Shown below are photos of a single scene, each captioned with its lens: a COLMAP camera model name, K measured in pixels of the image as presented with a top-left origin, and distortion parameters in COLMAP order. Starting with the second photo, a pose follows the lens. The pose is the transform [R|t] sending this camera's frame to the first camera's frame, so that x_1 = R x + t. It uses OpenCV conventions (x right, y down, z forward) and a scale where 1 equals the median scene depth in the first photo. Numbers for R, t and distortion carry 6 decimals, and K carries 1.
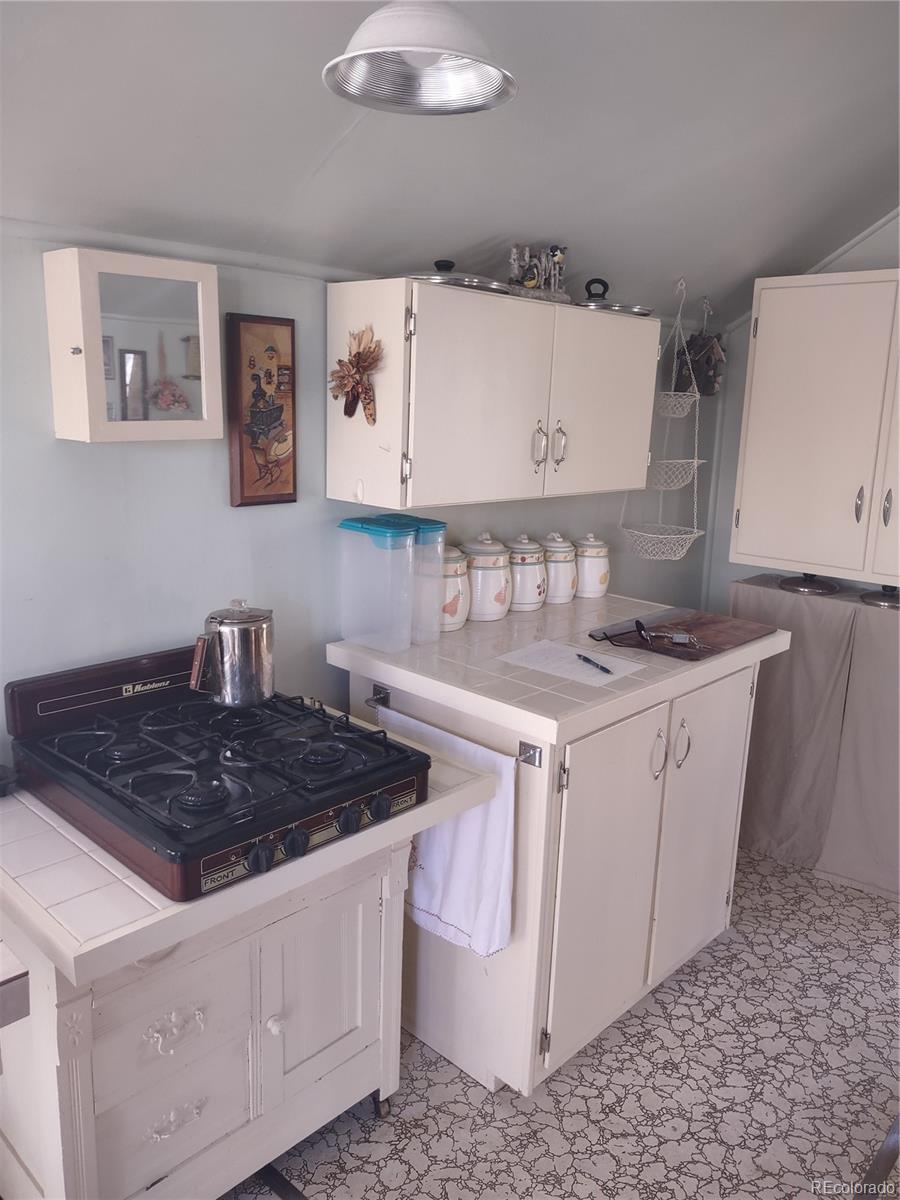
lens RADIAL K [[903.7, 0, 450.0], [0, 903.7, 600.0], [0, 0, 1]] dist [0.063653, -0.133376]
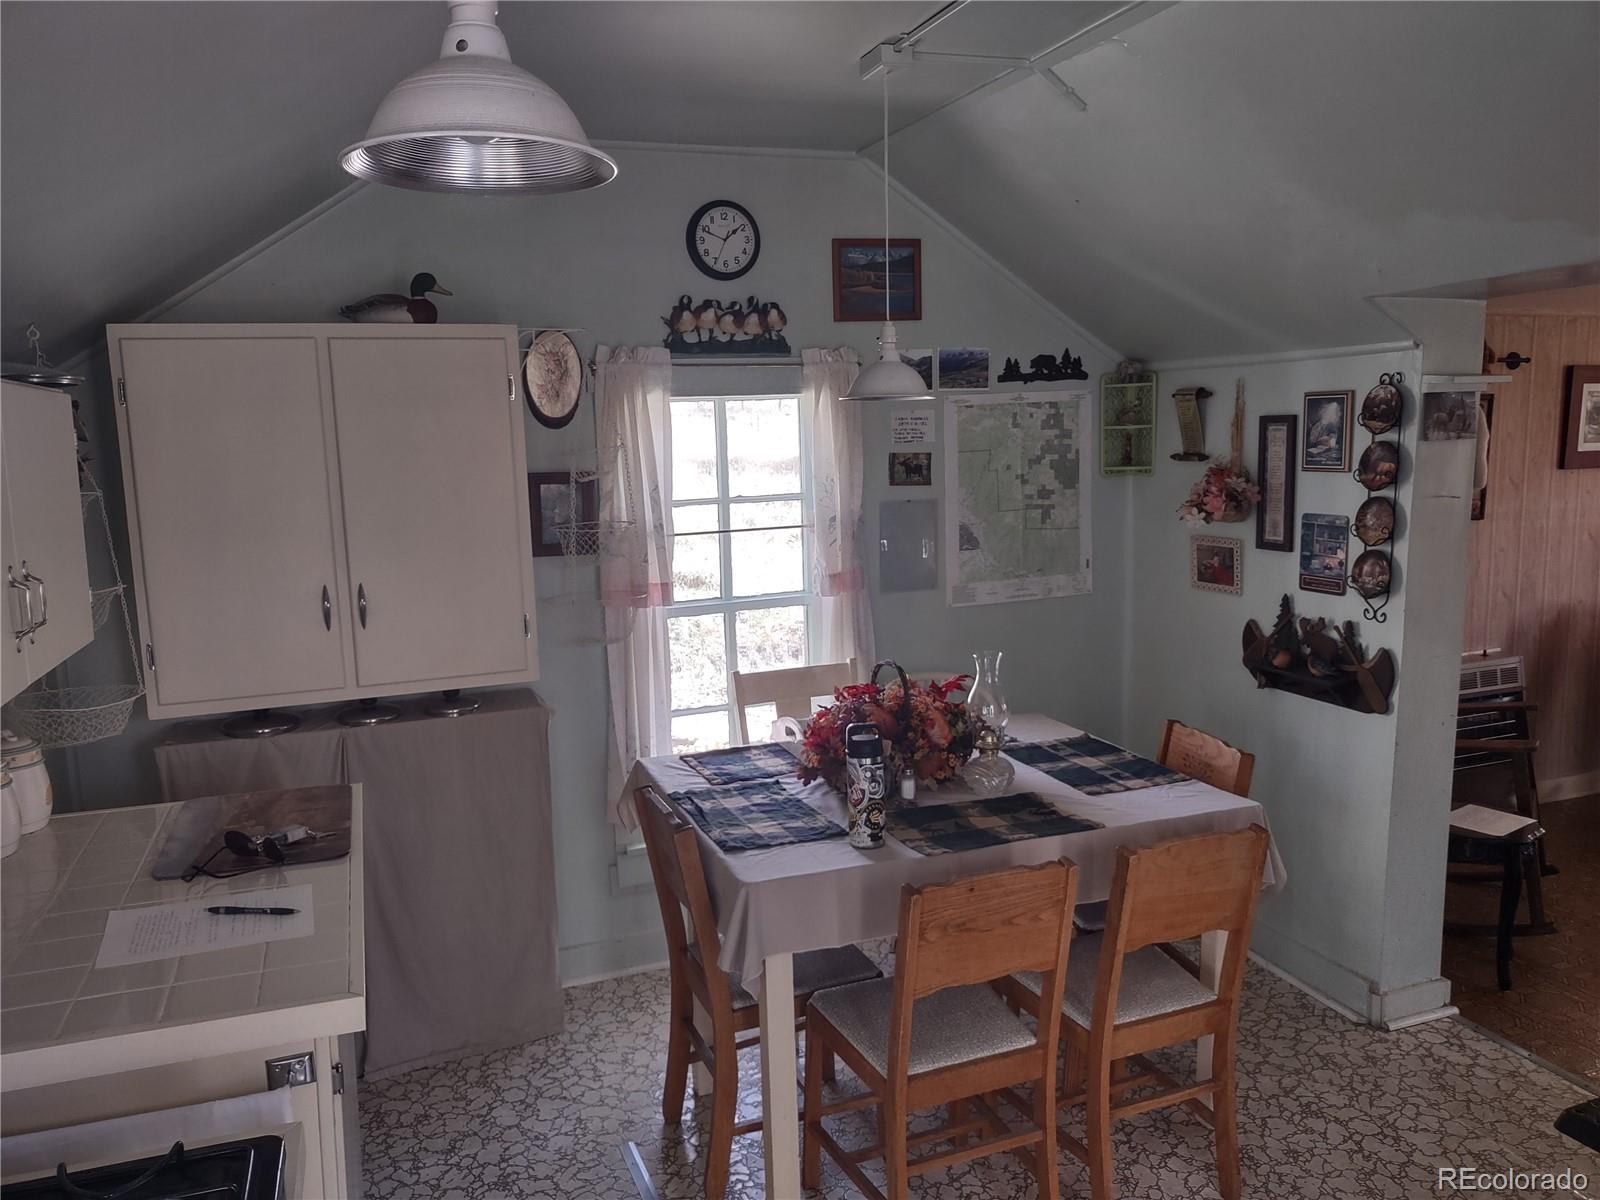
lens RADIAL K [[1204.9, 0, 781.0], [0, 1204.9, 608.8], [0, 0, 1]] dist [0.063653, -0.133376]
pose [[0.447717, -0.179560, 0.875961, -0.370518], [0.242003, 0.967402, 0.074613, -0.106030], [-0.860804, 0.178580, 0.476576, 0.181361]]
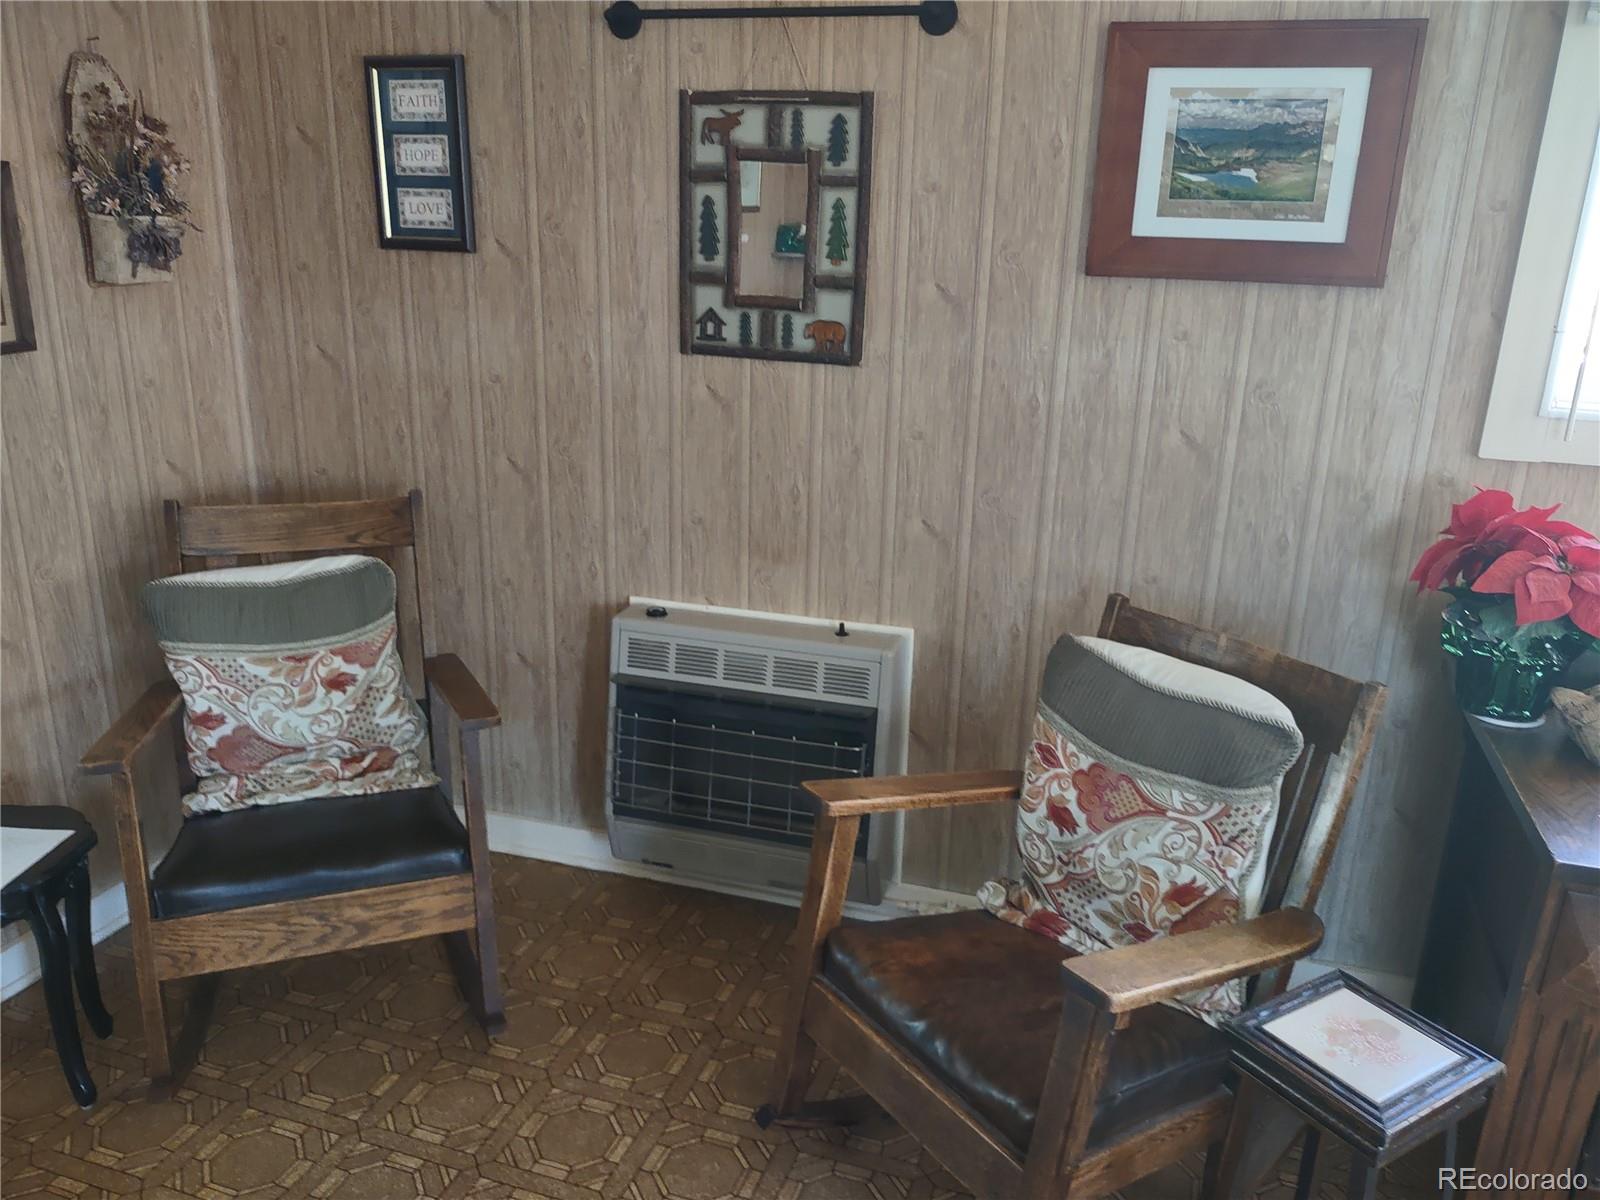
lens RADIAL K [[1204.9, 0, 781.0], [0, 1204.9, 608.8], [0, 0, 1]] dist [0.063653, -0.133376]
pose [[0.902554, -0.140966, 0.406848, 1.767021], [0.102289, 0.988036, 0.115420, 0.321582], [-0.418250, -0.062557, 0.906175, -0.940844]]
